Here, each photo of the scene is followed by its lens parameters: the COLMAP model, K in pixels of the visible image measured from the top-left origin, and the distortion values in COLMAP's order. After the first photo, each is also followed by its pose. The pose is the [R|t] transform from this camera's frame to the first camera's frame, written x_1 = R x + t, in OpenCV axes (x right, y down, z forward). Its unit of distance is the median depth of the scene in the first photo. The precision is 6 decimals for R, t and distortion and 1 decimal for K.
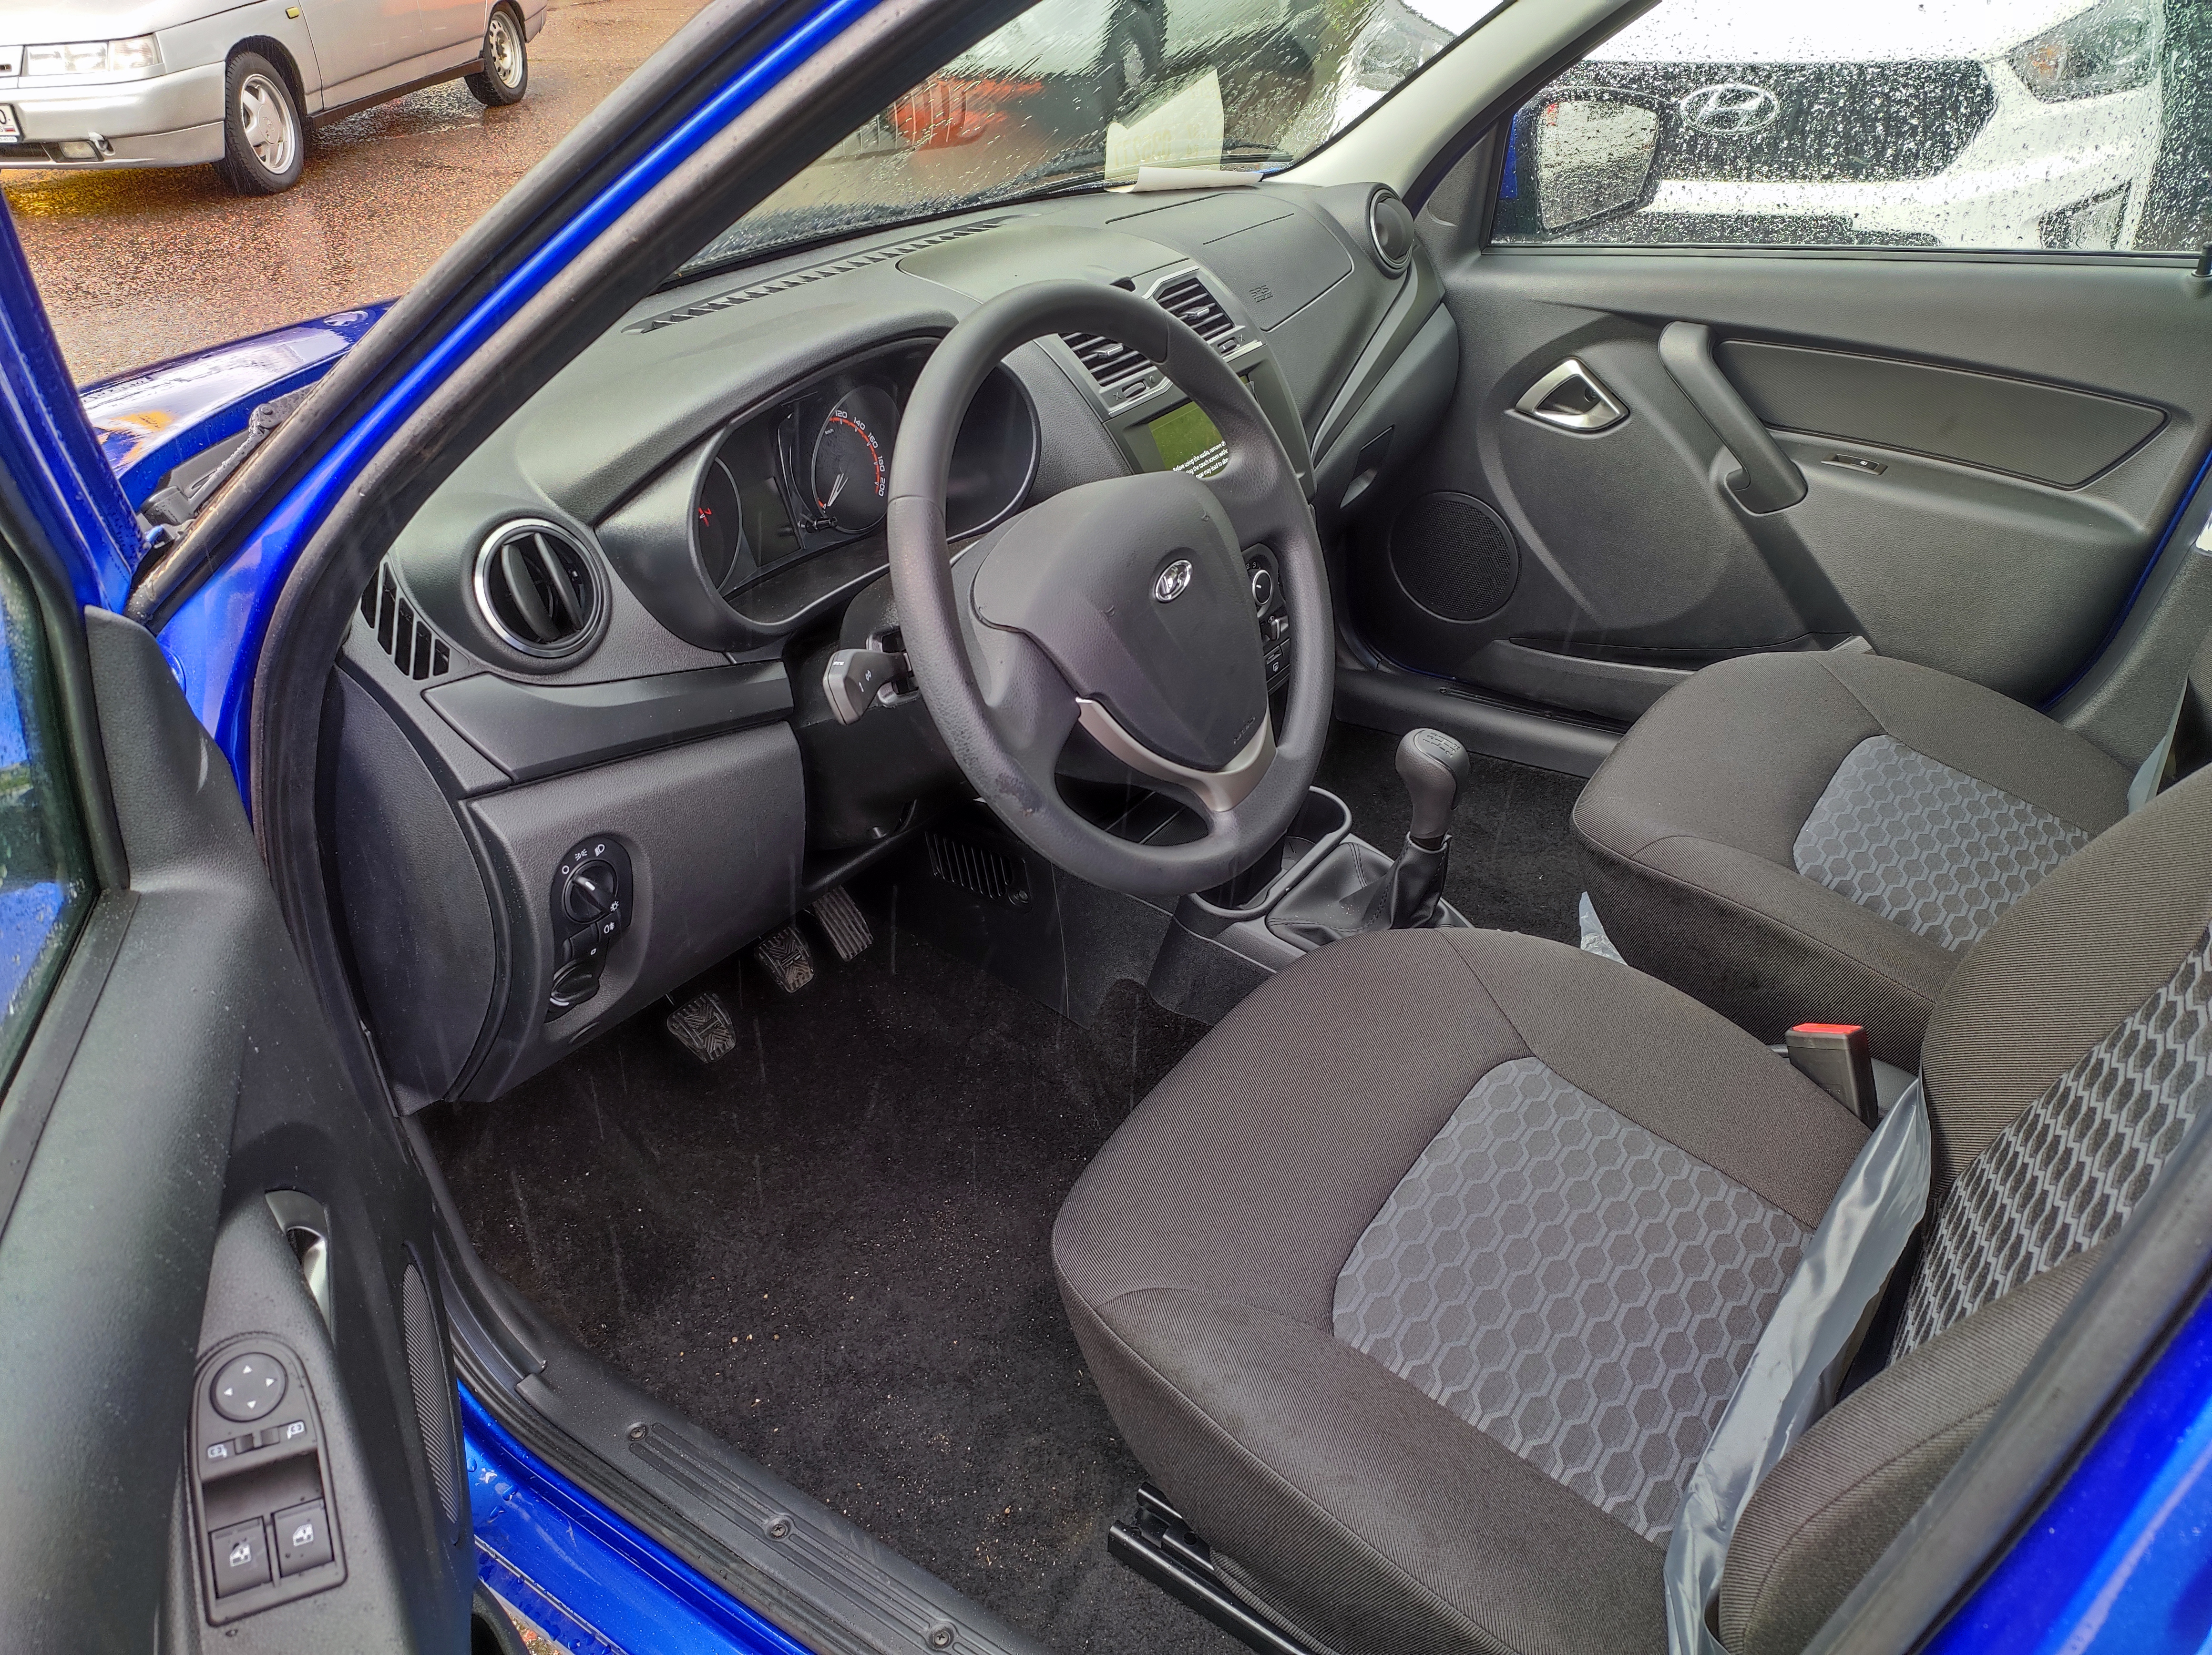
lens RADIAL K [[1553.2, 0, 1106.0], [0, 1553.2, 827.5], [0, 0, 1]] dist [0.004371, 0.000231]
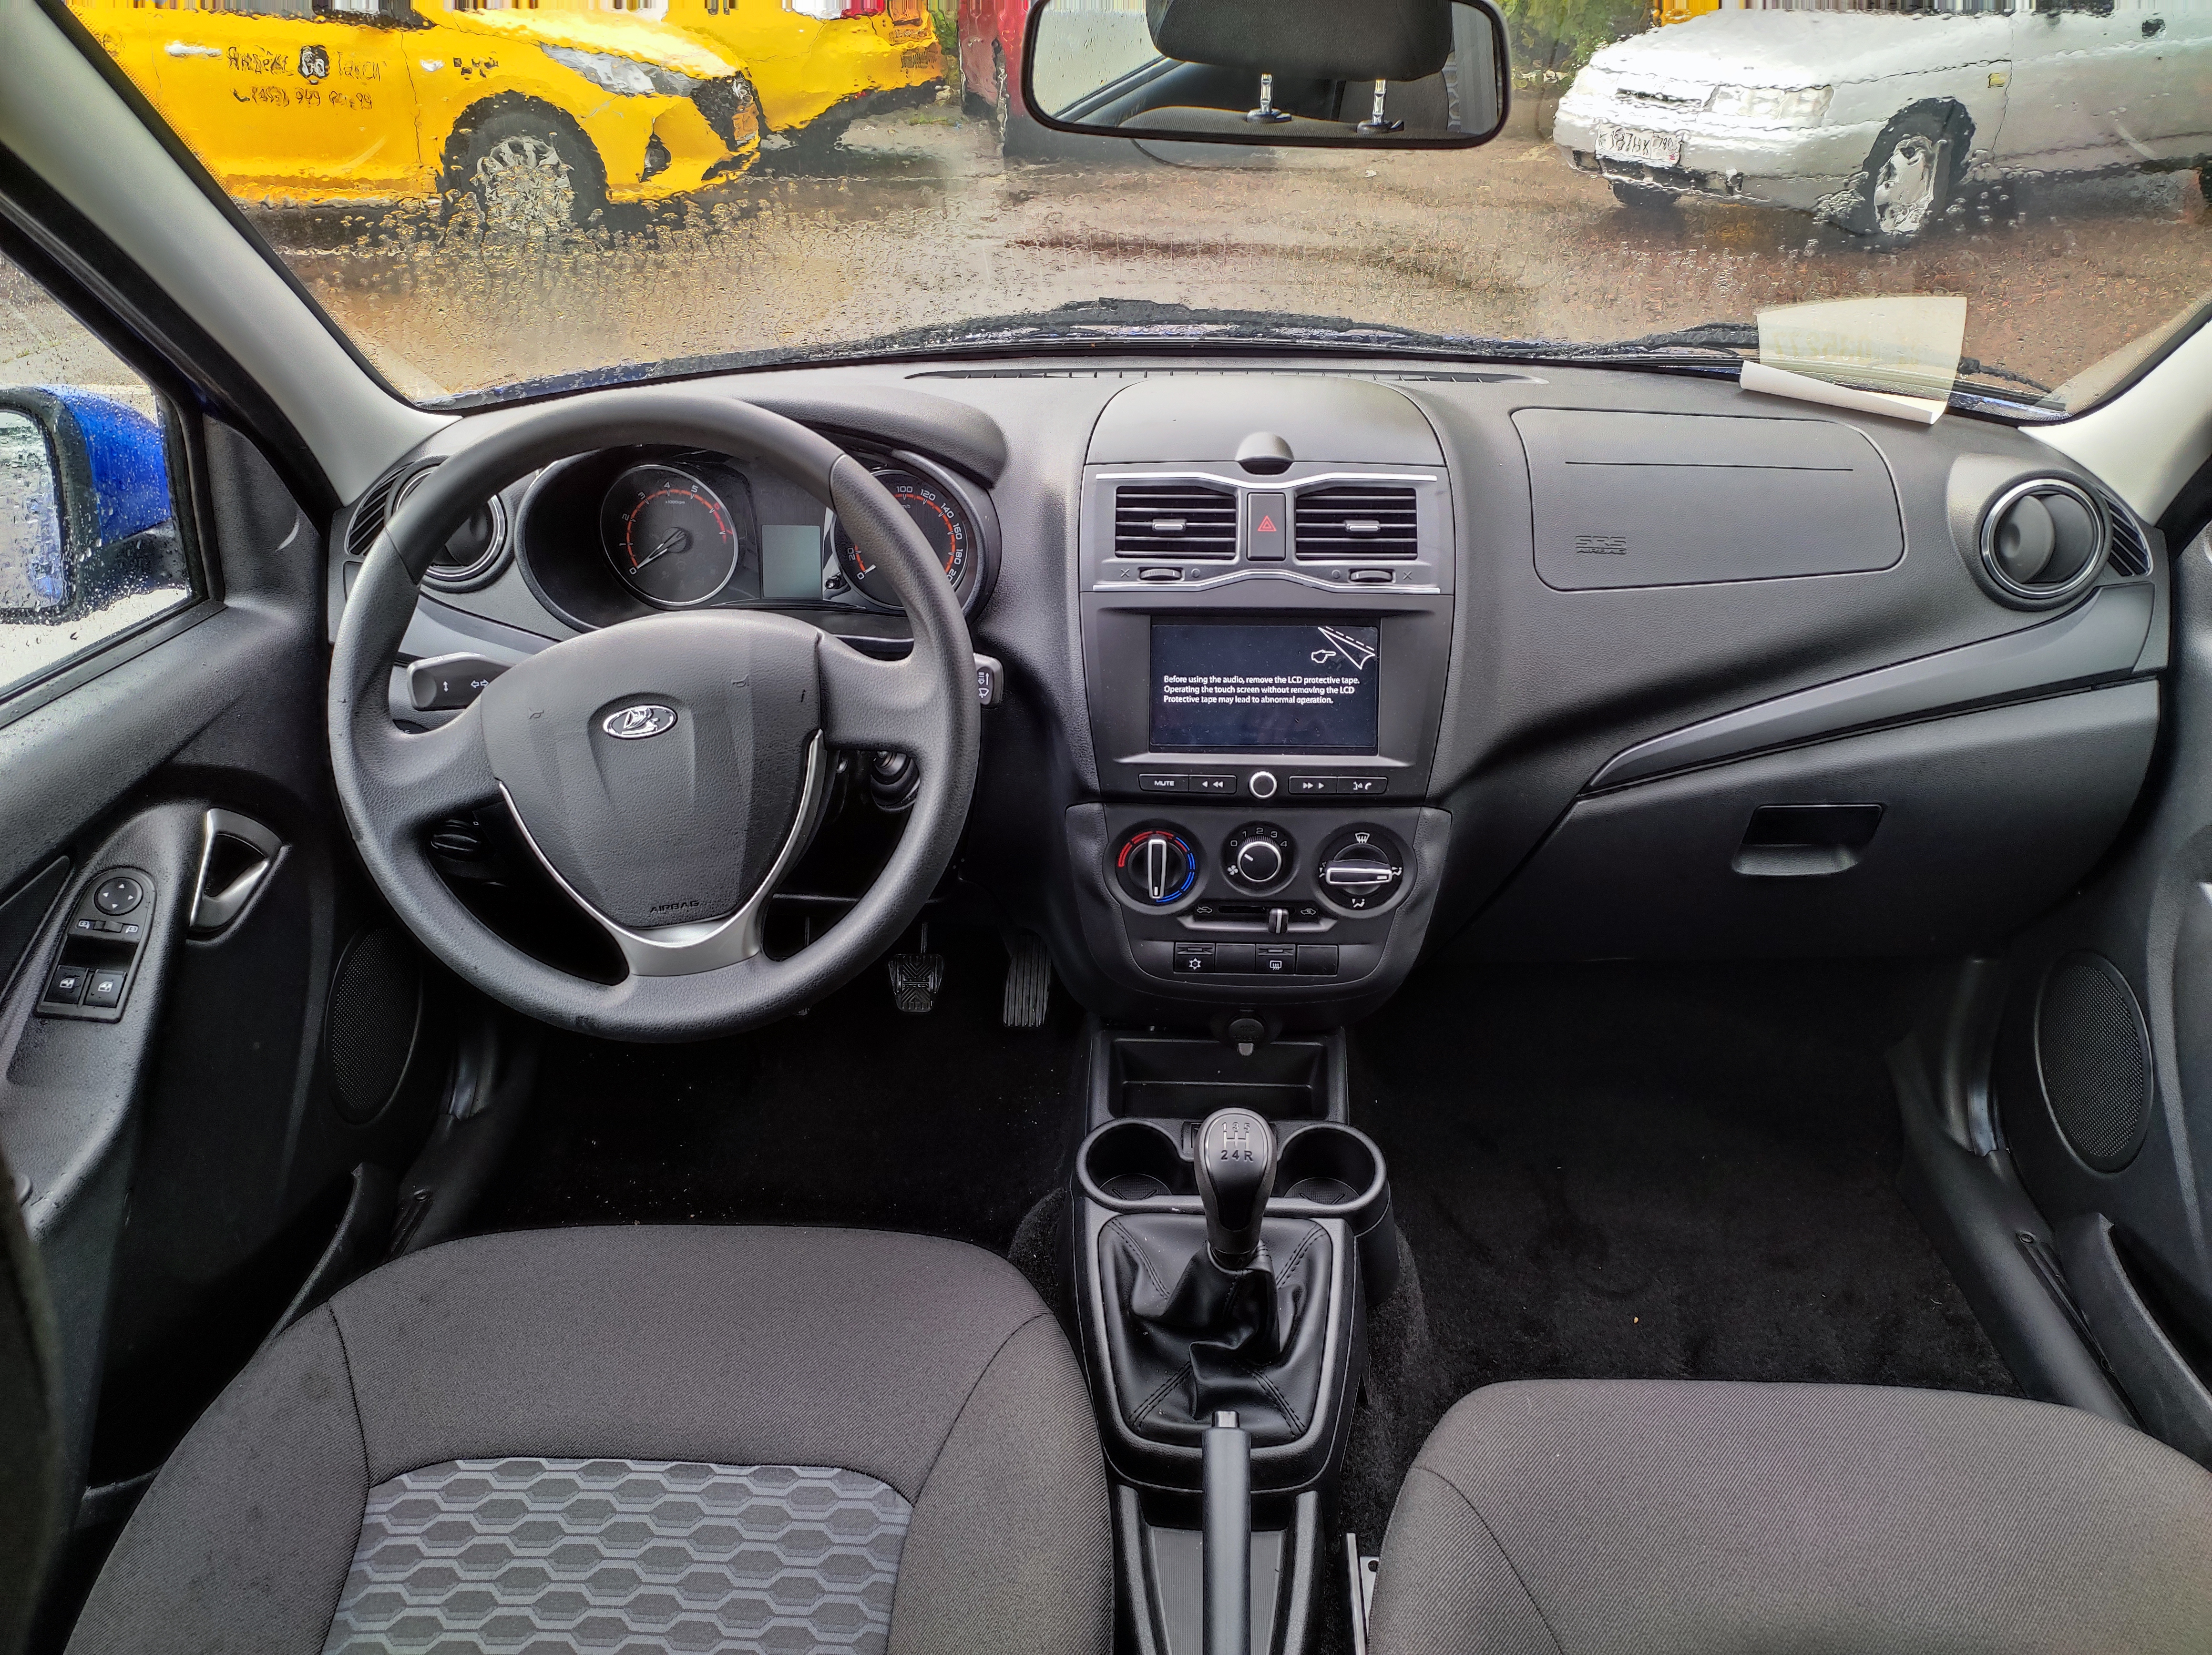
lens RADIAL K [[1553.2, 0, 1106.0], [0, 1553.2, 827.5], [0, 0, 1]] dist [0.004371, 0.000231]
pose [[0.552892, 0.438247, -0.708696, 0.471265], [-0.459559, 0.869845, 0.179374, -0.212046], [0.695066, 0.226513, 0.682331, 0.301589]]
